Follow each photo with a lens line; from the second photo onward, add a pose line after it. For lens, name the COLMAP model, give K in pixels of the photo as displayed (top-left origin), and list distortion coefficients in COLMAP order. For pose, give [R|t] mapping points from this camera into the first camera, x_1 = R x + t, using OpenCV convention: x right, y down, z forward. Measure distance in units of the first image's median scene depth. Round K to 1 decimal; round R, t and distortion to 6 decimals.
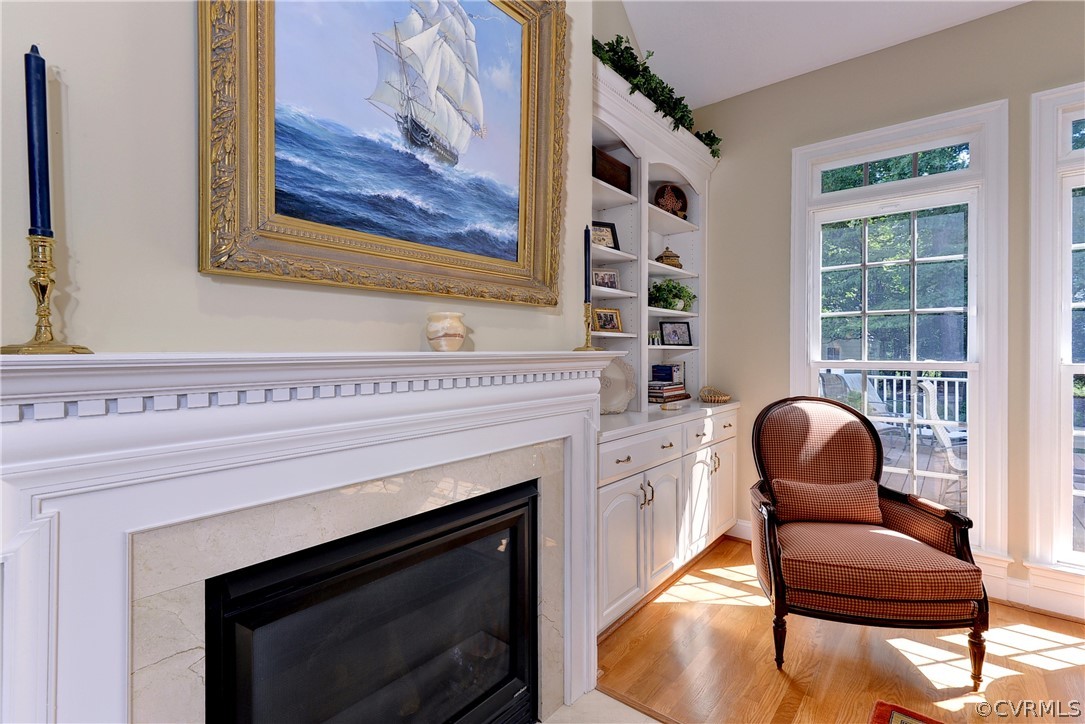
lens RADIAL K [[507.4, 0, 540.3], [0, 507.4, 360.8], [0, 0, 1]] dist [-0.020165, 0.001298]
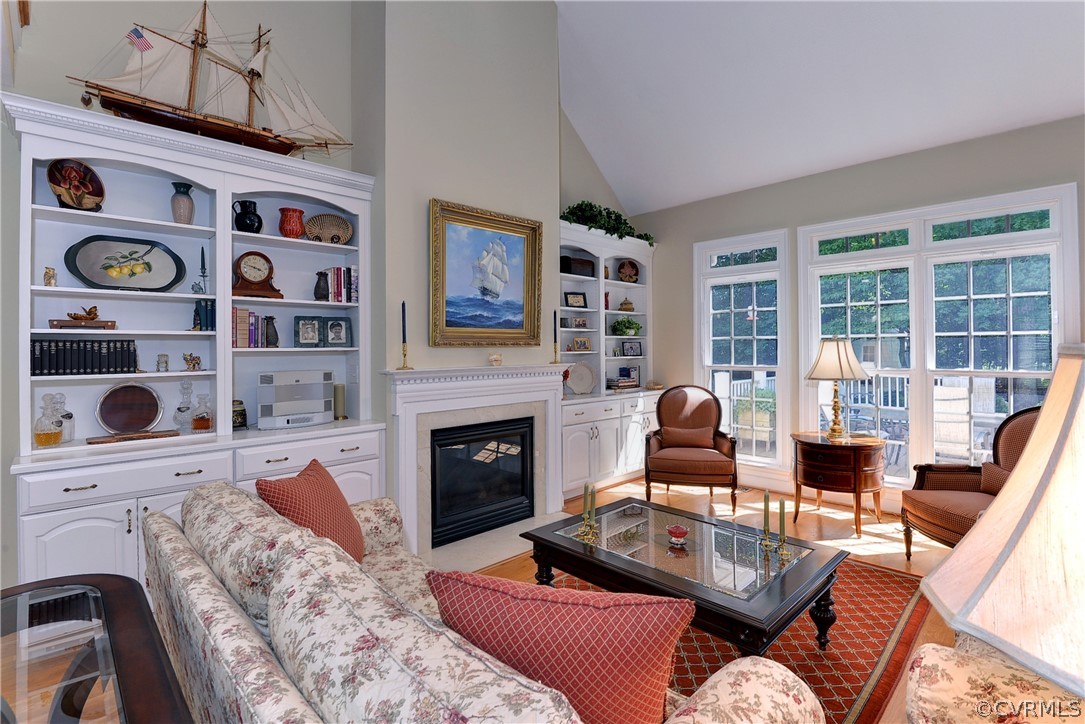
lens RADIAL K [[507.4, 0, 526.3], [0, 507.4, 344.7], [0, 0, 1]] dist [-0.020165, 0.001298]
pose [[0.990335, -0.009294, -0.138381, 0.229294], [0.005161, 0.999531, -0.030194, -0.028150], [0.138597, 0.029188, 0.989919, -1.081909]]
